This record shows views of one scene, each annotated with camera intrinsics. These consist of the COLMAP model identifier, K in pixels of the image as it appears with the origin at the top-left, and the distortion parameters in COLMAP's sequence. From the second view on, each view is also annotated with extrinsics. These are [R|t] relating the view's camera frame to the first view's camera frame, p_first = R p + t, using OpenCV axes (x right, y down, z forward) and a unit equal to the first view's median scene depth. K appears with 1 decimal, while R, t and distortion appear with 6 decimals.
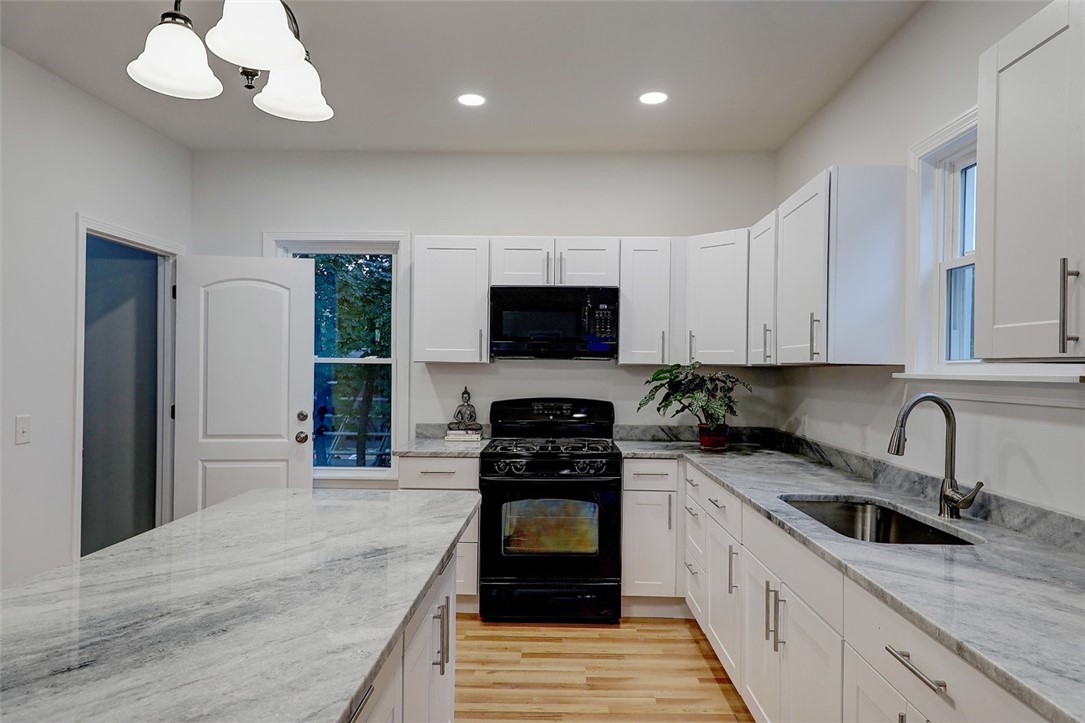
lens RADIAL K [[694.7, 0, 542.5], [0, 694.7, 361.5], [0, 0, 1]] dist [0.021606, -0.002606]
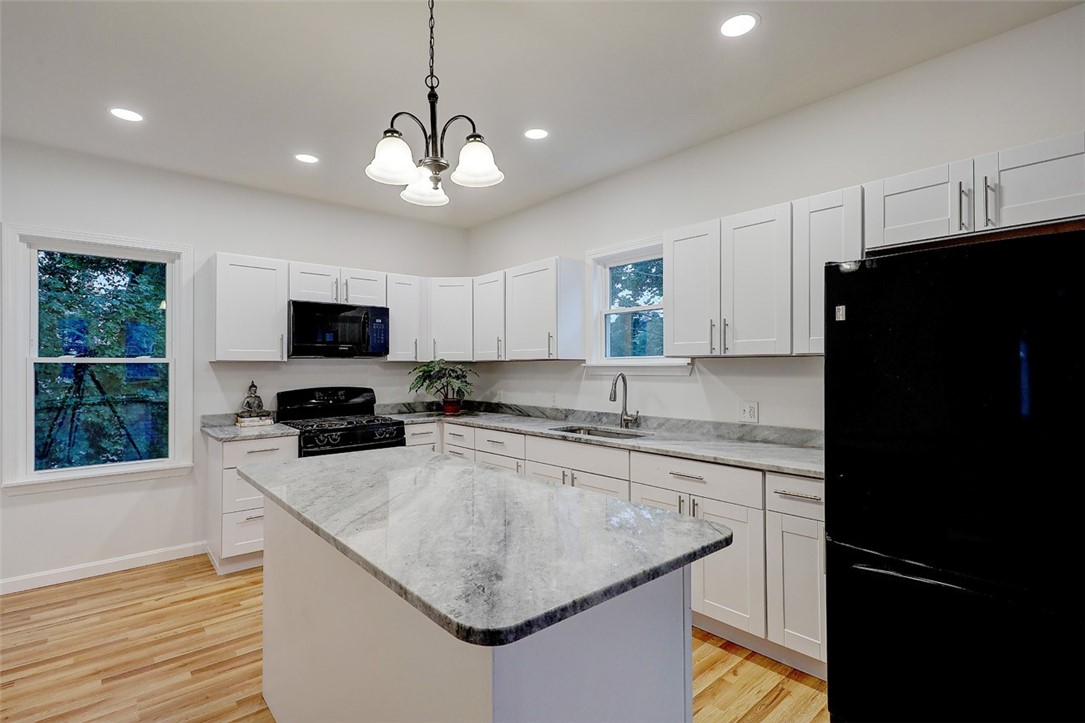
lens RADIAL K [[534.8, 0, 539.3], [0, 534.8, 361.3], [0, 0, 1]] dist [0.012733, -0.000848]
pose [[0.733203, -0.010338, 0.679932, -0.417750], [0.007648, 0.999947, 0.006957, -0.001276], [-0.679967, 0.000099, 0.733243, -0.027823]]
